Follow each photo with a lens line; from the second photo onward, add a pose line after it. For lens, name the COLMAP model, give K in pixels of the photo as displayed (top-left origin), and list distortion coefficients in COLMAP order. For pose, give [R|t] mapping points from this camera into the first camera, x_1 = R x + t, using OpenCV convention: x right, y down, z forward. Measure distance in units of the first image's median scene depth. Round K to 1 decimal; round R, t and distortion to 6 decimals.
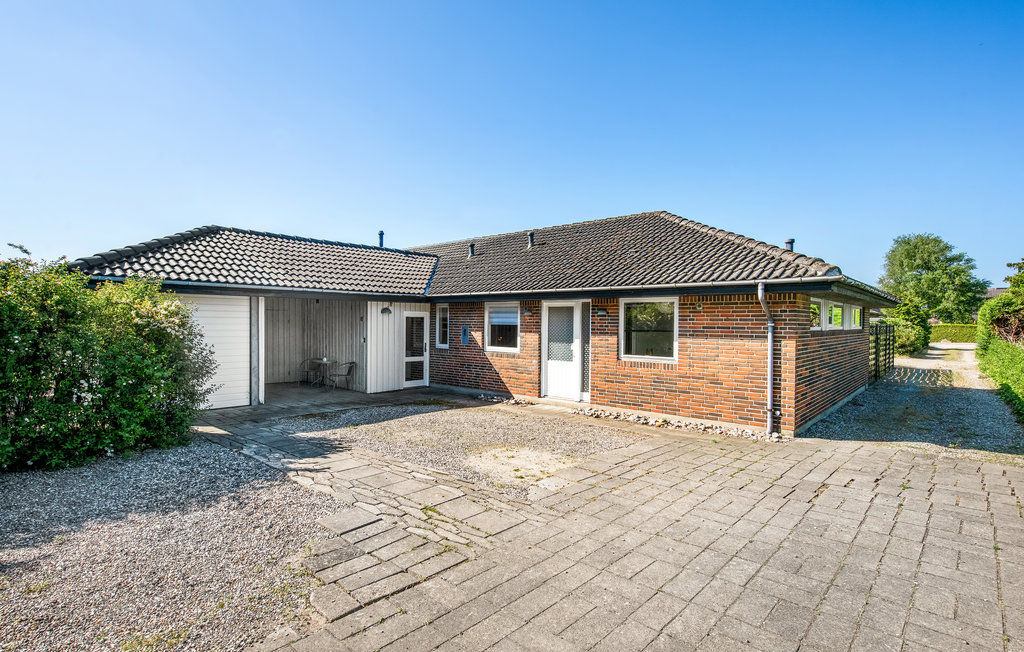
lens RADIAL K [[506.9, 0, 512.0], [0, 506.9, 326.0], [0, 0, 1]] dist [0.010087, 0.001056]
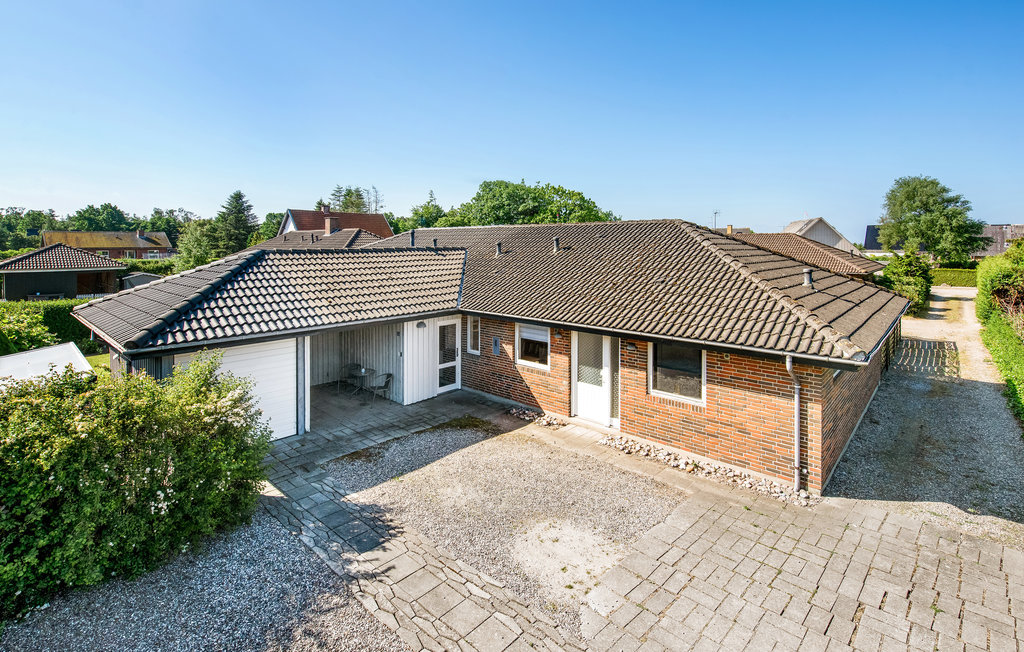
lens RADIAL K [[487.8, 0, 519.8], [0, 487.8, 242.4], [0, 0, 1]] dist [-0.001843, -0.001433]
pose [[0.999914, -0.009054, -0.009487, -0.038553], [0.008971, 0.999922, -0.008654, -0.224422], [0.009565, 0.008568, 0.999918, -0.009962]]
